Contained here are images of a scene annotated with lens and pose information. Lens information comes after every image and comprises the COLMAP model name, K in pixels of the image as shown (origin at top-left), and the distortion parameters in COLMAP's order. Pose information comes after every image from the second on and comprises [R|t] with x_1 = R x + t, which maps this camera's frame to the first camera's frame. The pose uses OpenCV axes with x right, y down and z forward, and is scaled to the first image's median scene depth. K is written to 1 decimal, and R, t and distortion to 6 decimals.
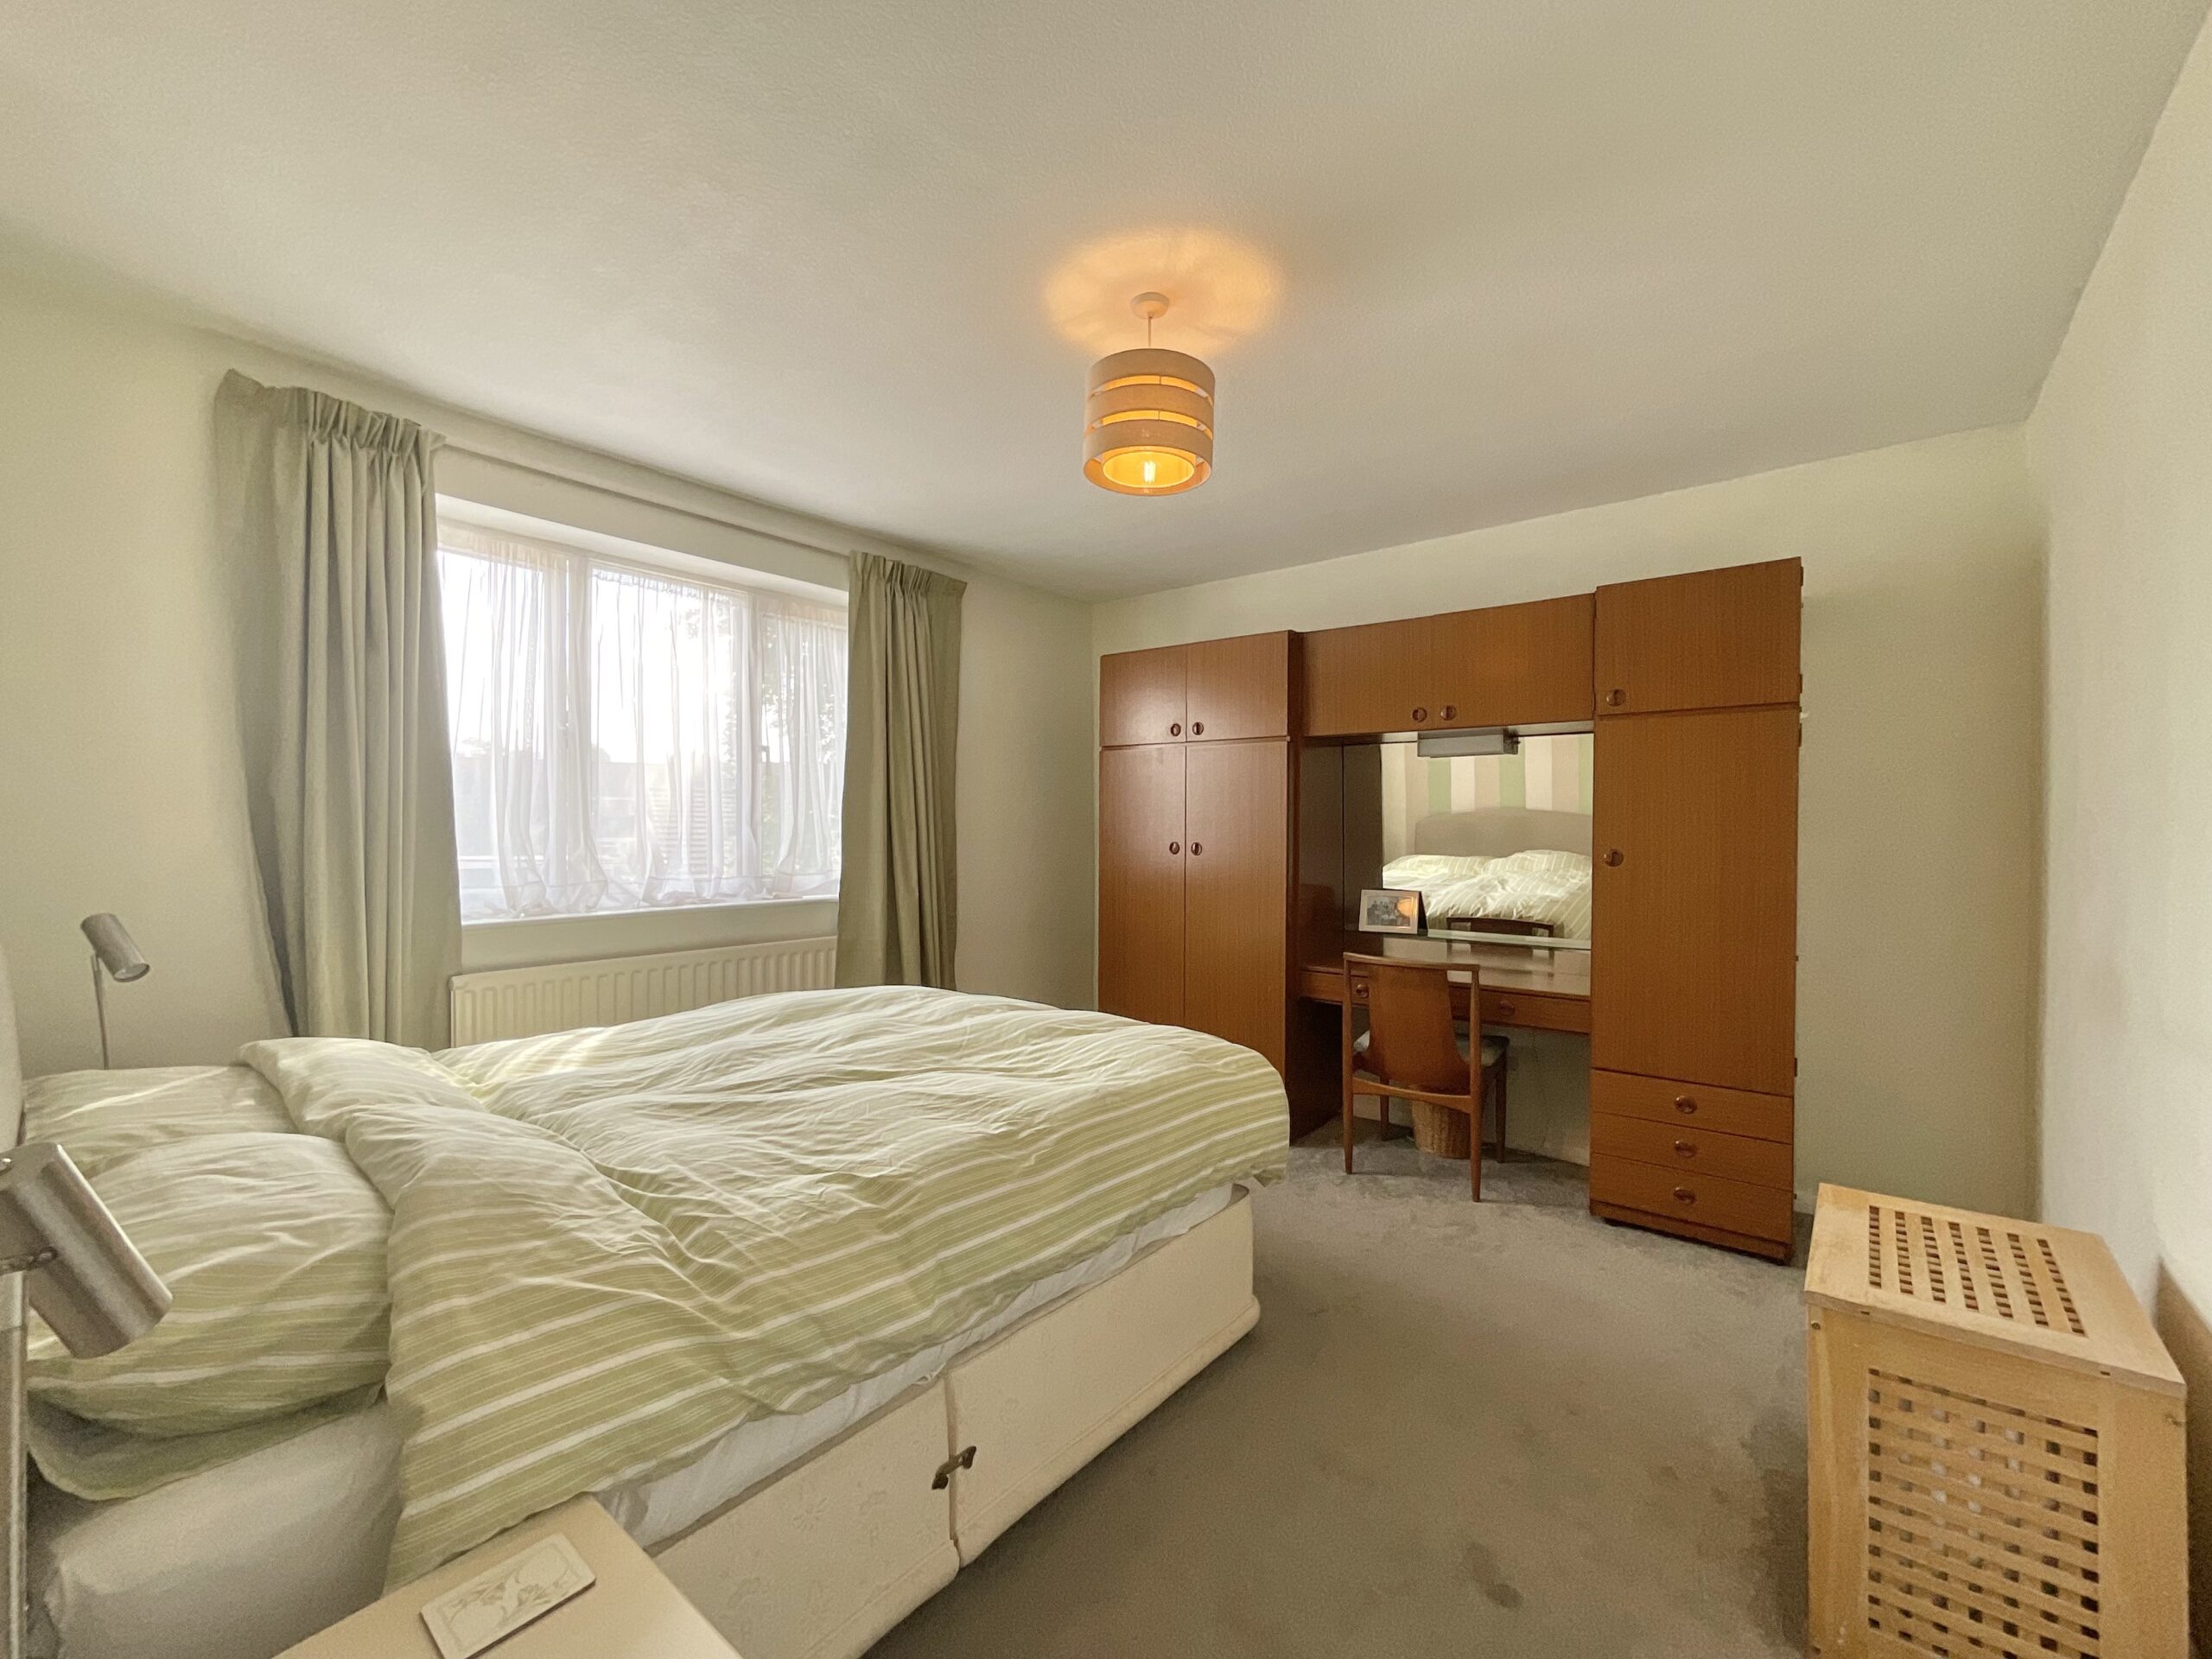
lens RADIAL K [[904.3, 0, 1109.3], [0, 904.3, 836.2], [0, 0, 1]] dist [-0.000502, -0.001540]
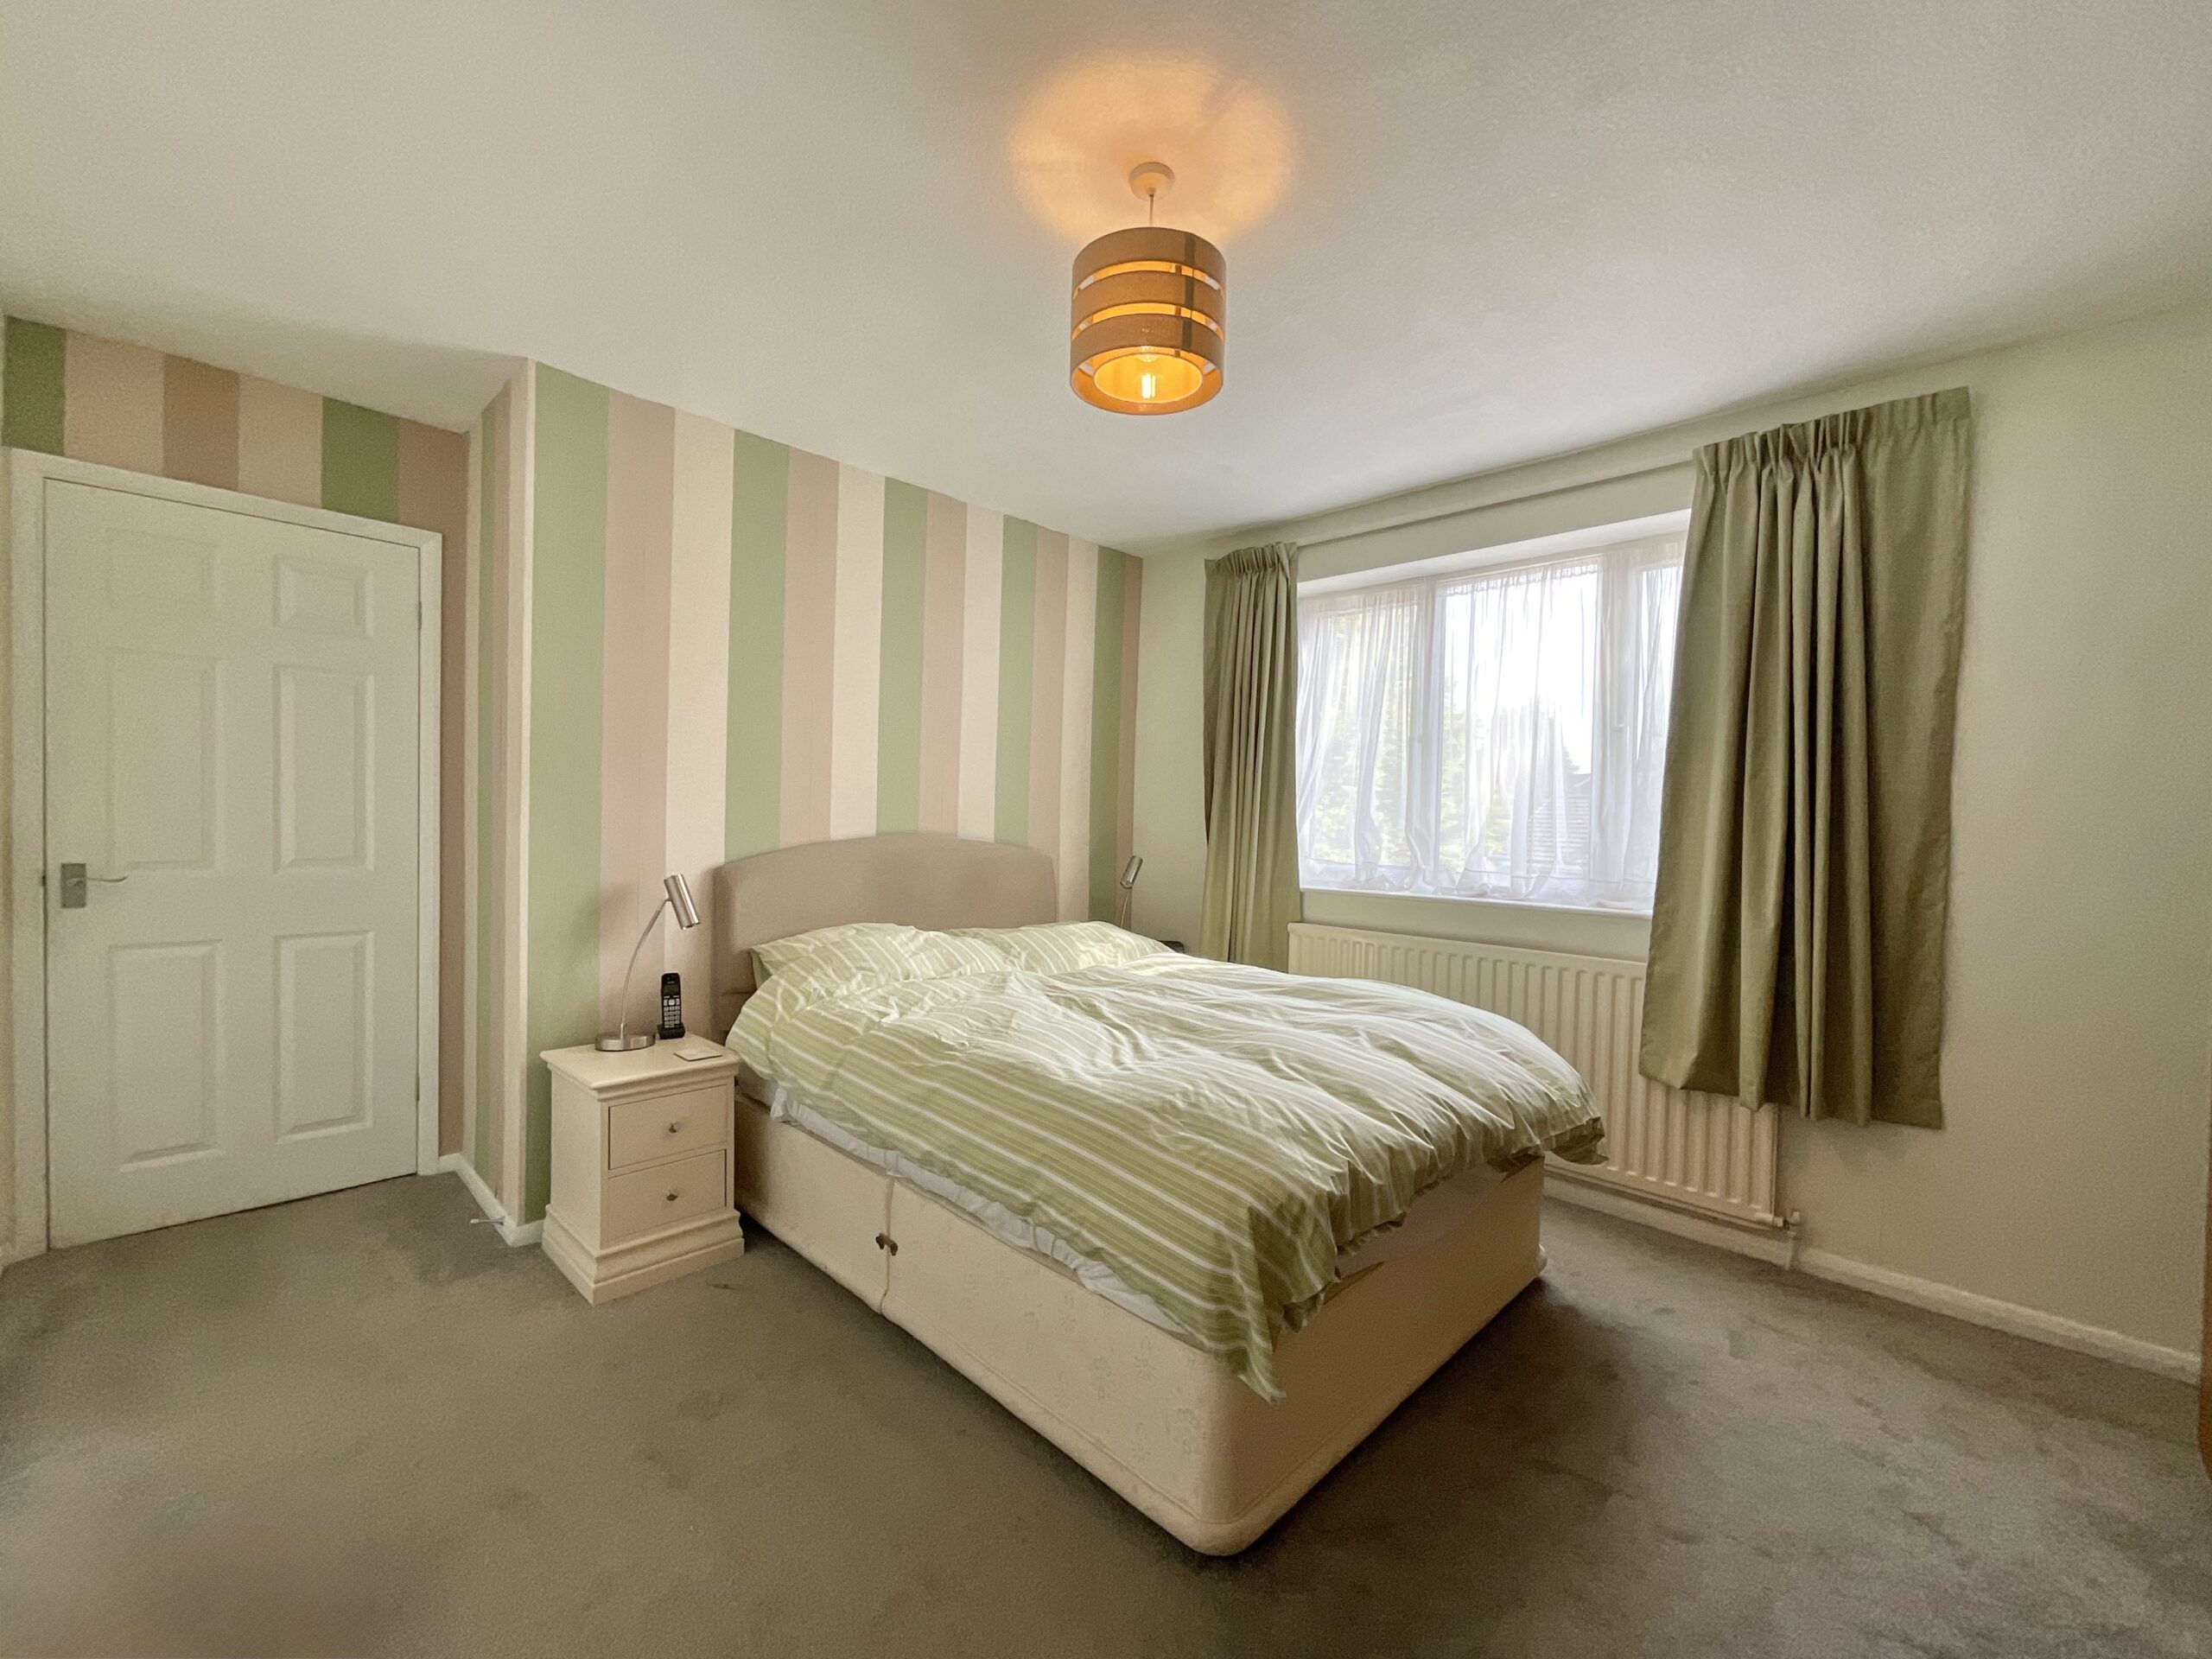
lens RADIAL K [[904.3, 0, 1103.9], [0, 904.3, 832.8], [0, 0, 1]] dist [-0.000502, -0.001540]
pose [[-0.098470, 0.011563, -0.995073, 0.778503], [-0.031454, 0.999397, 0.014725, 0.003473], [0.994643, 0.032749, -0.098047, 0.926487]]
